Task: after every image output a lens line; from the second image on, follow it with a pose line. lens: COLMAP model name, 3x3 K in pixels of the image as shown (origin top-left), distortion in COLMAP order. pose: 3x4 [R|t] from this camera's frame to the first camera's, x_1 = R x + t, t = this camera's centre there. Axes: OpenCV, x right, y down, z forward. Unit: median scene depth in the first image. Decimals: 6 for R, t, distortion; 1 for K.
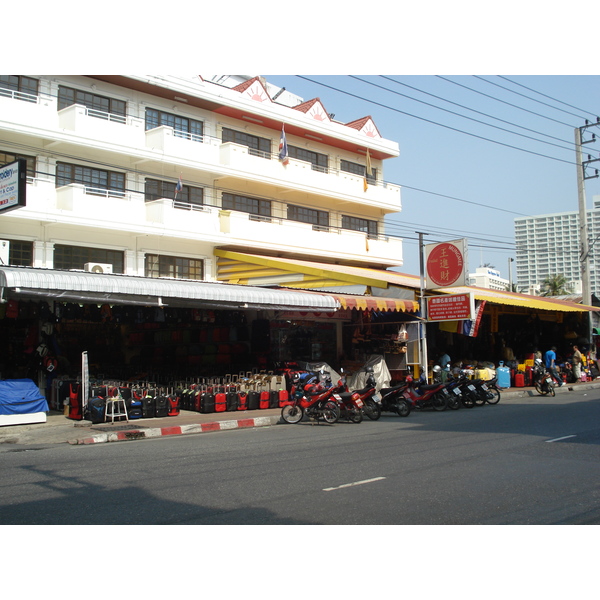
lens RADIAL K [[824.2, 0, 298.7], [0, 824.2, 299.1], [0, 0, 1]] dist [-0.100842, 0.000000]
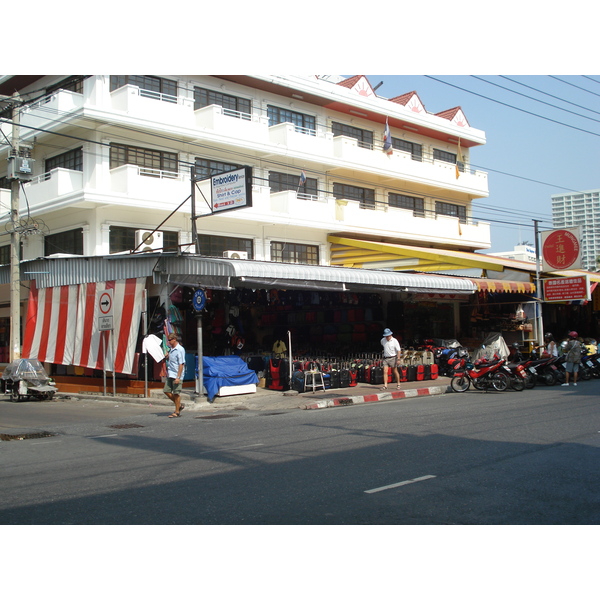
lens RADIAL K [[824.2, 0, 301.2], [0, 824.2, 300.5], [0, 0, 1]] dist [-0.100842, 0.000000]
pose [[0.999163, -0.008352, -0.040038, -0.115893], [0.009408, 0.999611, 0.026266, -0.005523], [0.039803, -0.026620, 0.998853, -0.094470]]
